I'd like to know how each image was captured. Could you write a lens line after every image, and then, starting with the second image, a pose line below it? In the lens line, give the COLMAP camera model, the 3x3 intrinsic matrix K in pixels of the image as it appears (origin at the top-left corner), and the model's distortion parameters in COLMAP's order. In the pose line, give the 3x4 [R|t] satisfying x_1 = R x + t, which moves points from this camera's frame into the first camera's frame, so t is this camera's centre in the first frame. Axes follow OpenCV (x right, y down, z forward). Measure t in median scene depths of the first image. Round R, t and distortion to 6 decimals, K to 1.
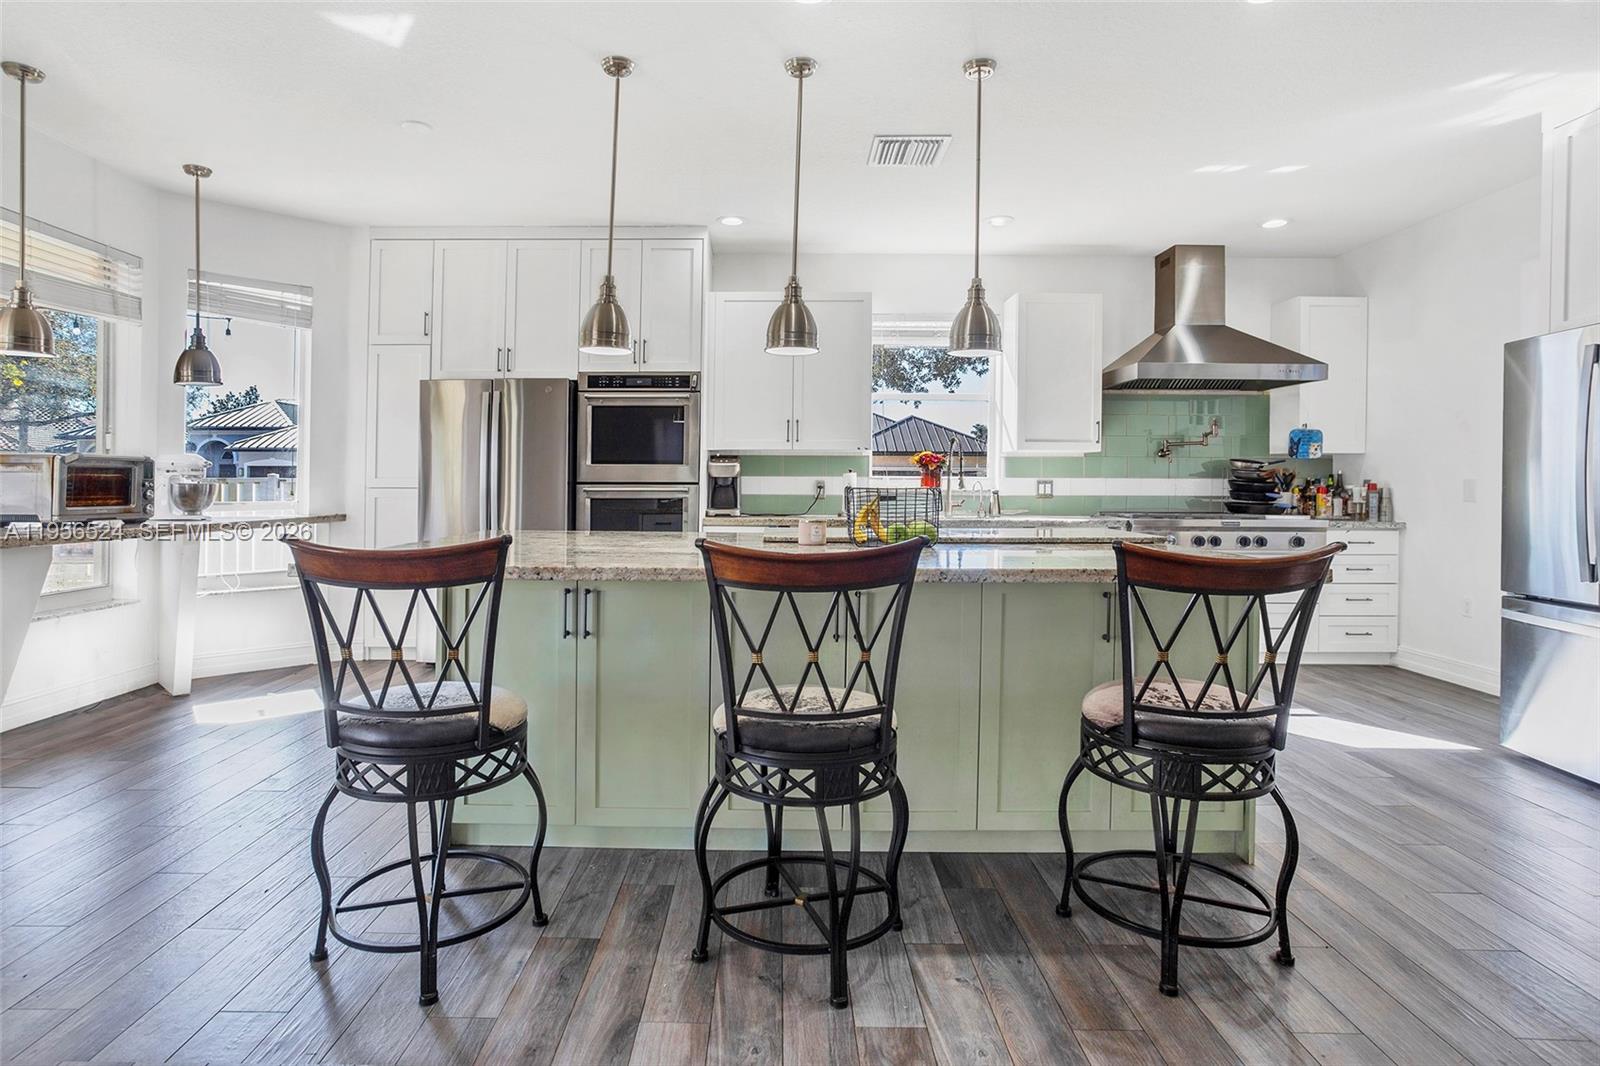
lens RADIAL K [[832.6, 0, 788.3], [0, 832.6, 483.2], [0, 0, 1]] dist [-0.037439, 0.023884]
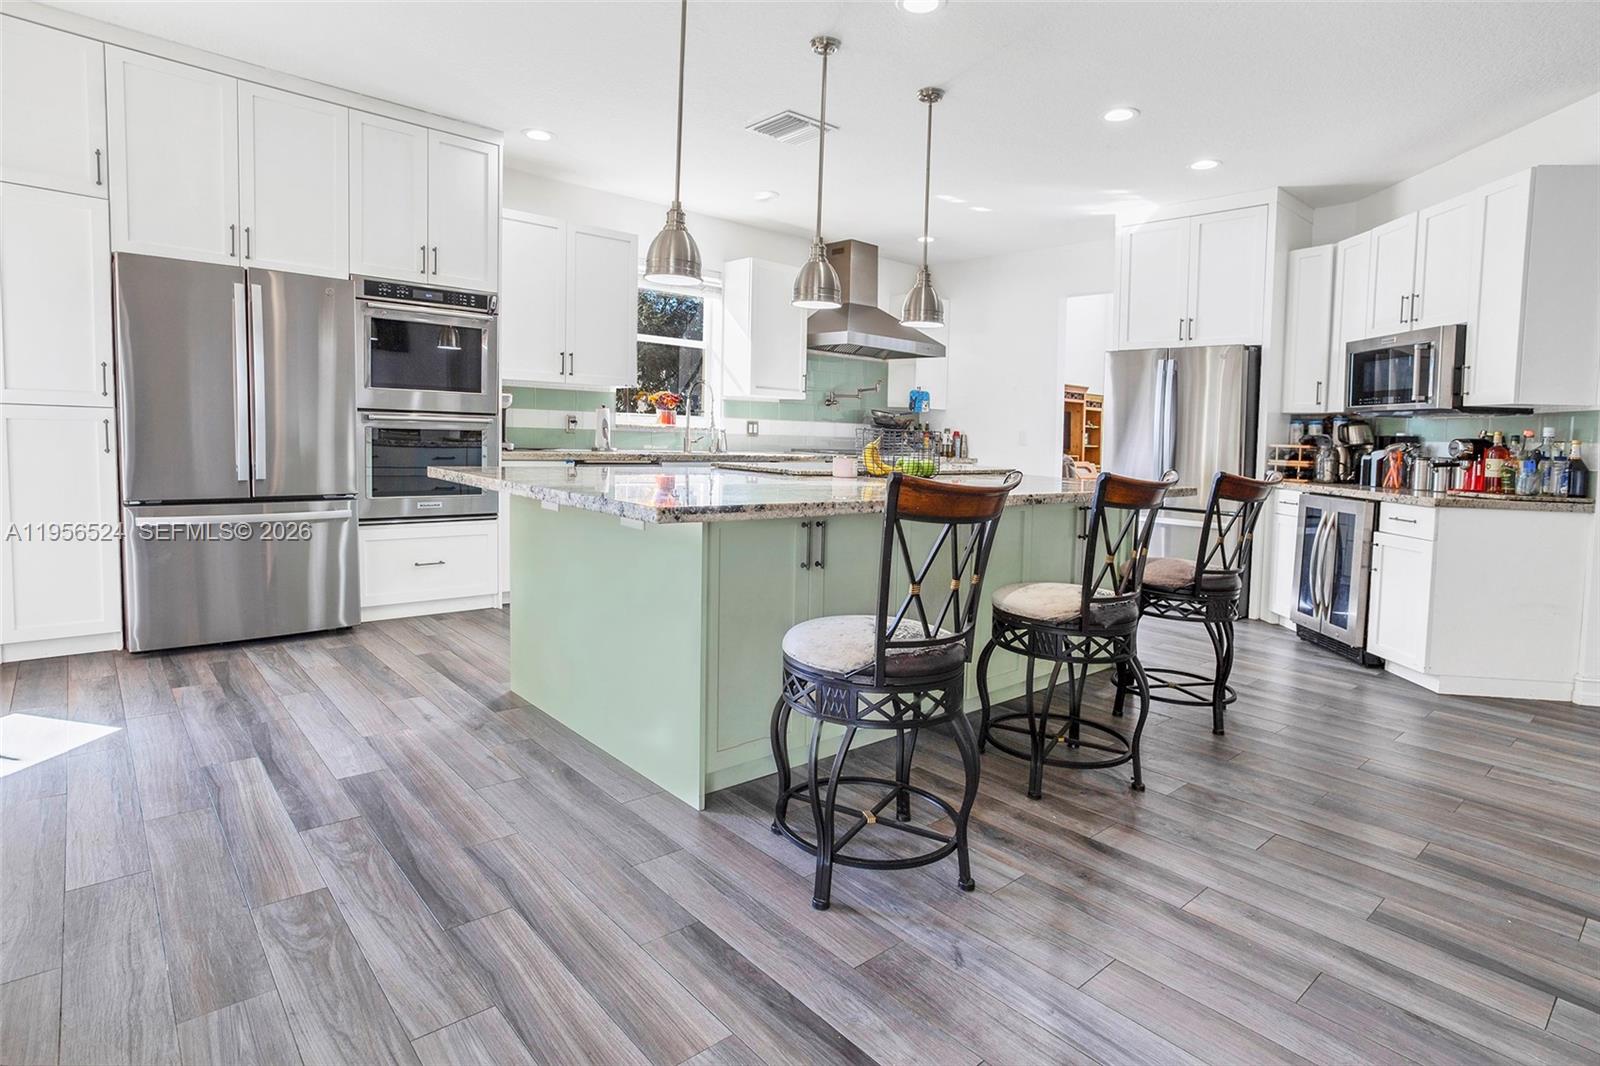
lens RADIAL K [[817.6, 0, 762.2], [0, 817.6, 447.4], [0, 0, 1]] dist [-0.055755, 0.027511]
pose [[0.767364, 0.010025, 0.641134, -0.452735], [-0.033391, 0.999146, 0.024341, 0.004821], [-0.640342, -0.040087, 0.767043, 0.119139]]
